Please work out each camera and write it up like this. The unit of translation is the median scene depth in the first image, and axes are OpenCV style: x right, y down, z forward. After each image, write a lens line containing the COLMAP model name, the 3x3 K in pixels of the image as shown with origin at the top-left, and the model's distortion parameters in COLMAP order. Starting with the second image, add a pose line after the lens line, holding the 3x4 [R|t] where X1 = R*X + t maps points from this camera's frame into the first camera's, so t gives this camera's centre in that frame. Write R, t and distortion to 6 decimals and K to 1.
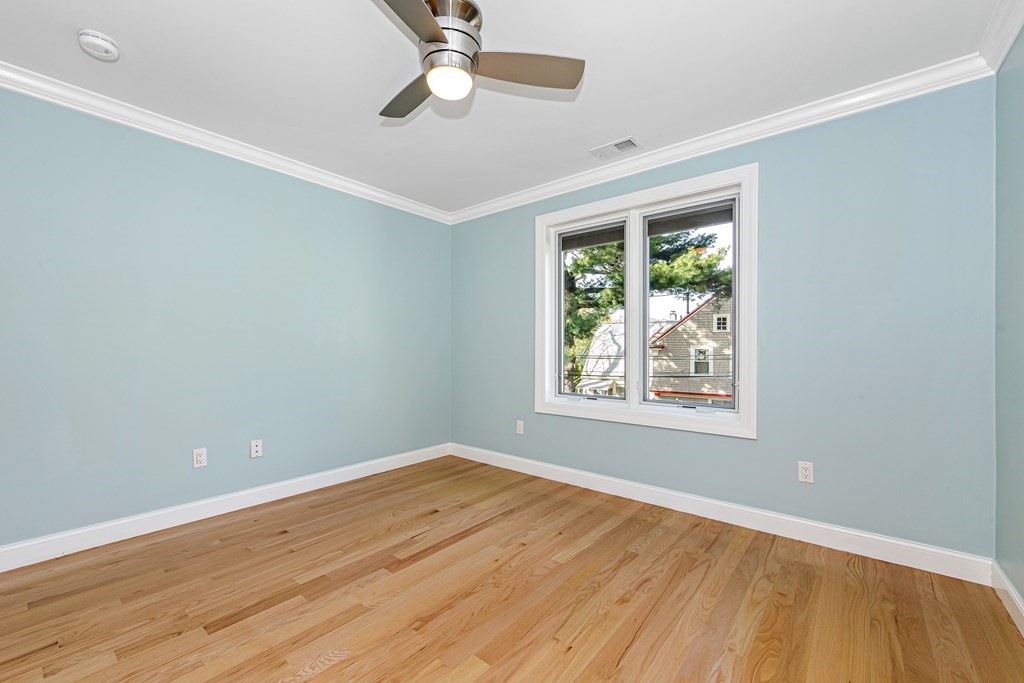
lens RADIAL K [[424.2, 0, 509.9], [0, 424.2, 346.0], [0, 0, 1]] dist [0.004061, 0.000020]
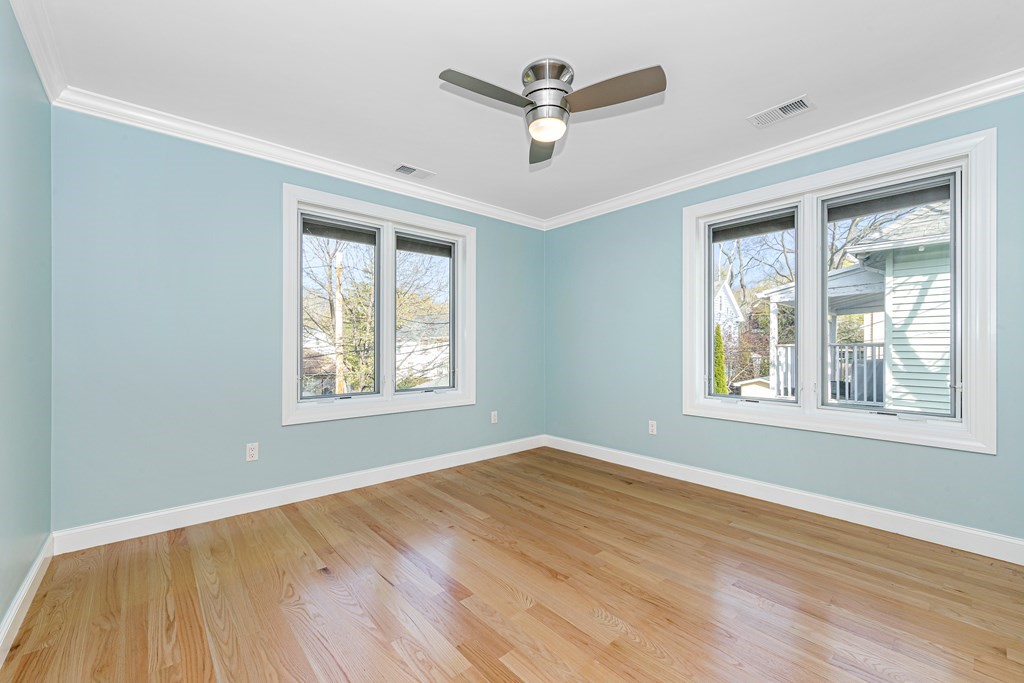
lens RADIAL K [[424.2, 0, 516.1], [0, 424.2, 343.4], [0, 0, 1]] dist [0.004061, 0.000020]
pose [[0.138467, 0.005865, 0.990350, -0.947837], [-0.002403, 0.999982, -0.005586, 0.008502], [-0.990364, -0.001606, 0.138478, 0.647042]]
